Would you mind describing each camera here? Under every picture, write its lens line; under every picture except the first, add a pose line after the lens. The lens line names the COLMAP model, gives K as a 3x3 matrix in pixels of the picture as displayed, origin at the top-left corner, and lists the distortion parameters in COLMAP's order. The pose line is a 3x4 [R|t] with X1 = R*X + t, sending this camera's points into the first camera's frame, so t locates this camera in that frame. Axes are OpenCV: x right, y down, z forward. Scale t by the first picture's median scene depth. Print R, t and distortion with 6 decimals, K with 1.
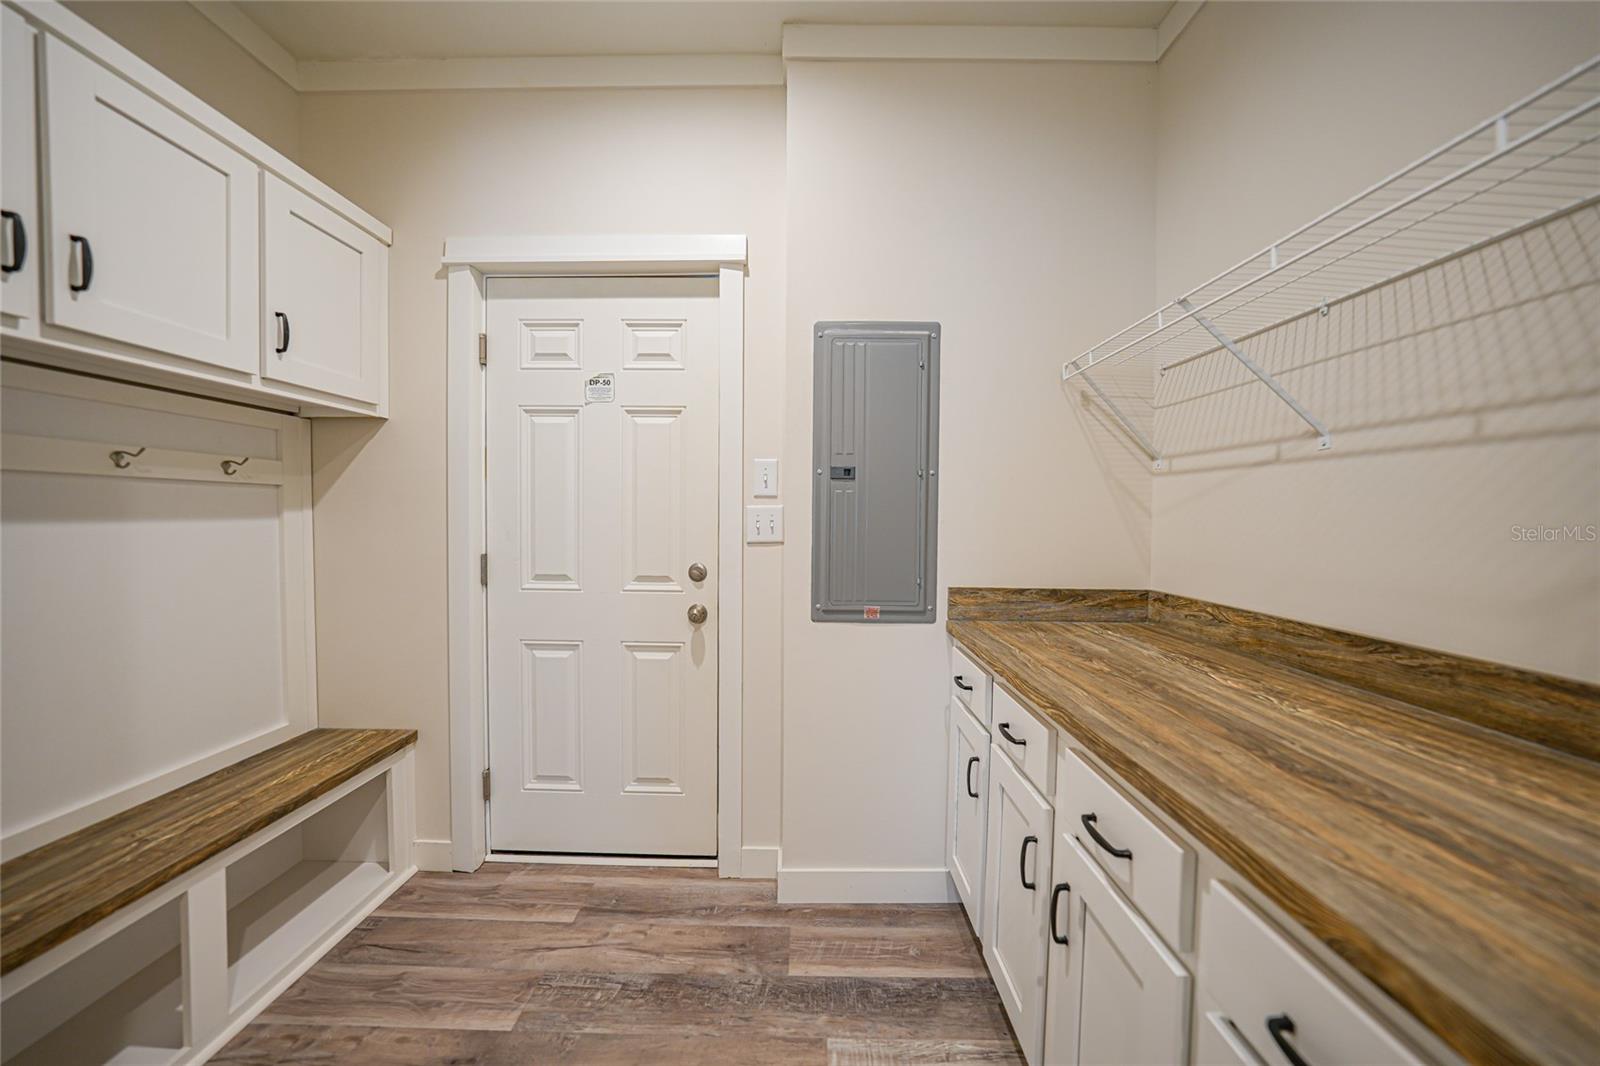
lens RADIAL K [[544.9, 0, 791.7], [0, 544.9, 525.1], [0, 0, 1]] dist [-0.005581, 0.000015]
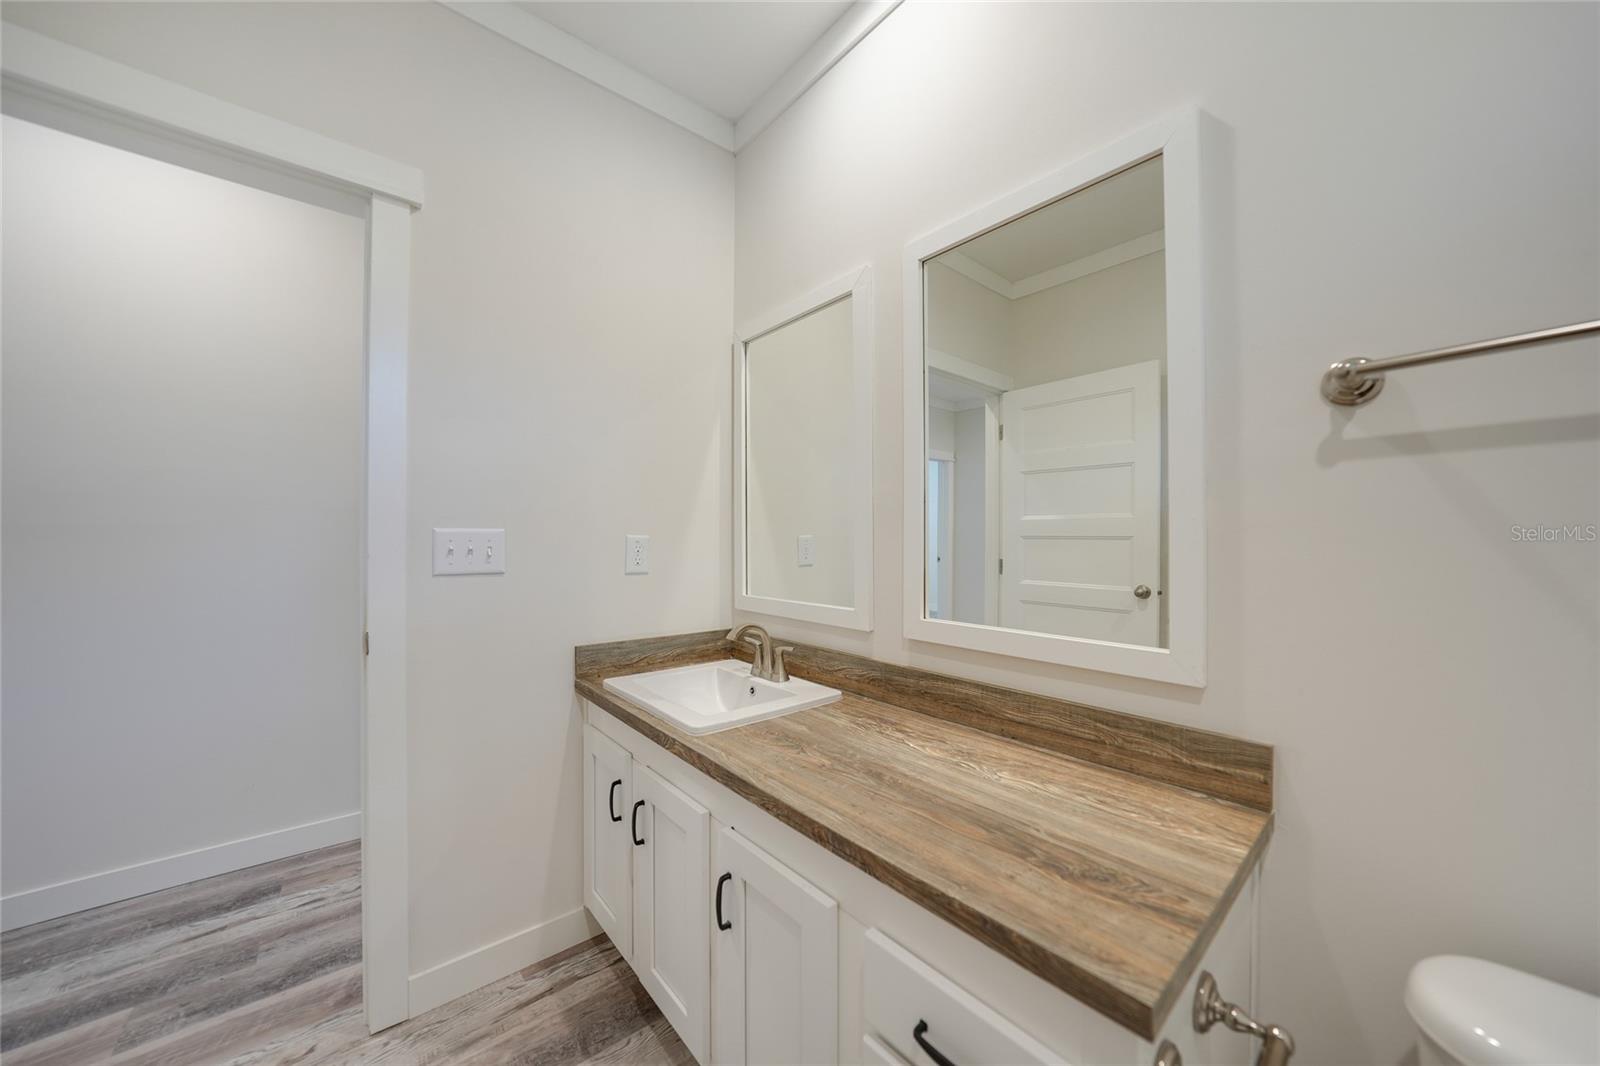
lens RADIAL K [[558.7, 0, 805.2], [0, 558.7, 529.3], [0, 0, 1]] dist [-0.022657, 0.004333]
pose [[0.741193, 0.009655, 0.671222, -0.071126], [0.014435, 0.999436, -0.030316, -0.114717], [-0.671136, 0.032160, 0.740636, 0.479758]]
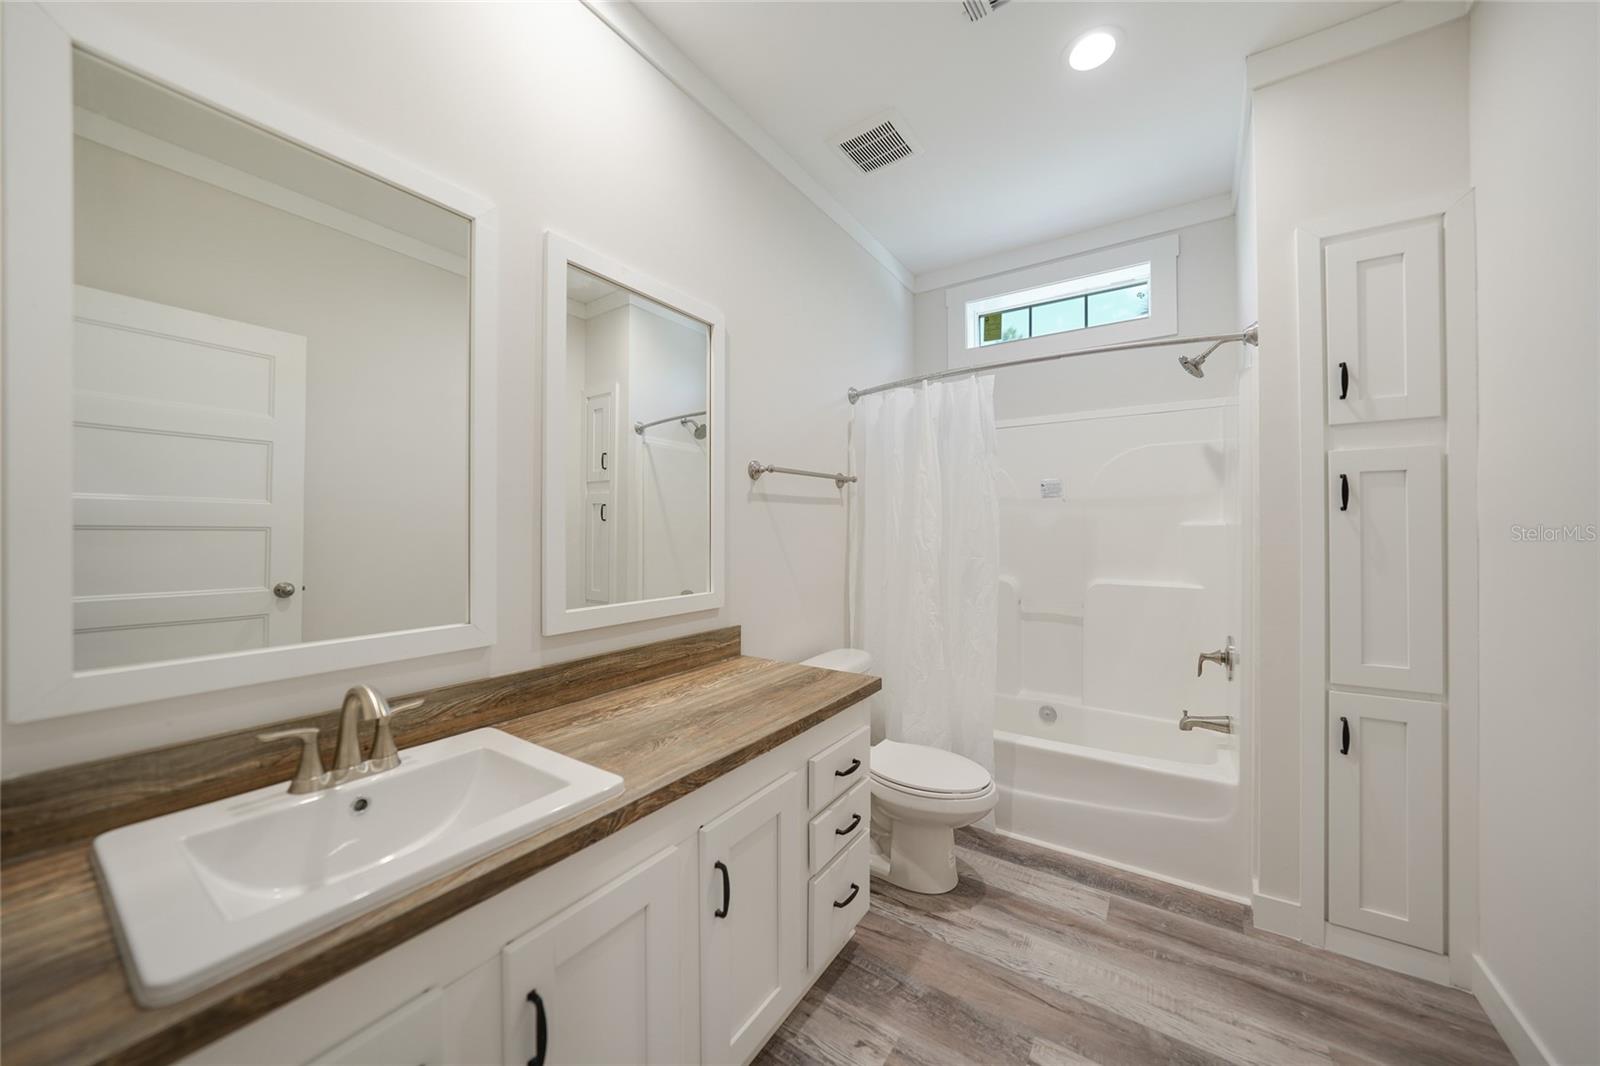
lens RADIAL K [[558.7, 0, 799.5], [0, 558.7, 534.4], [0, 0, 1]] dist [-0.022657, 0.004333]
pose [[-0.844671, -0.008382, 0.535221, -0.191612], [0.006305, 0.999652, 0.025605, -0.165576], [-0.535249, 0.025003, -0.844324, 2.435278]]
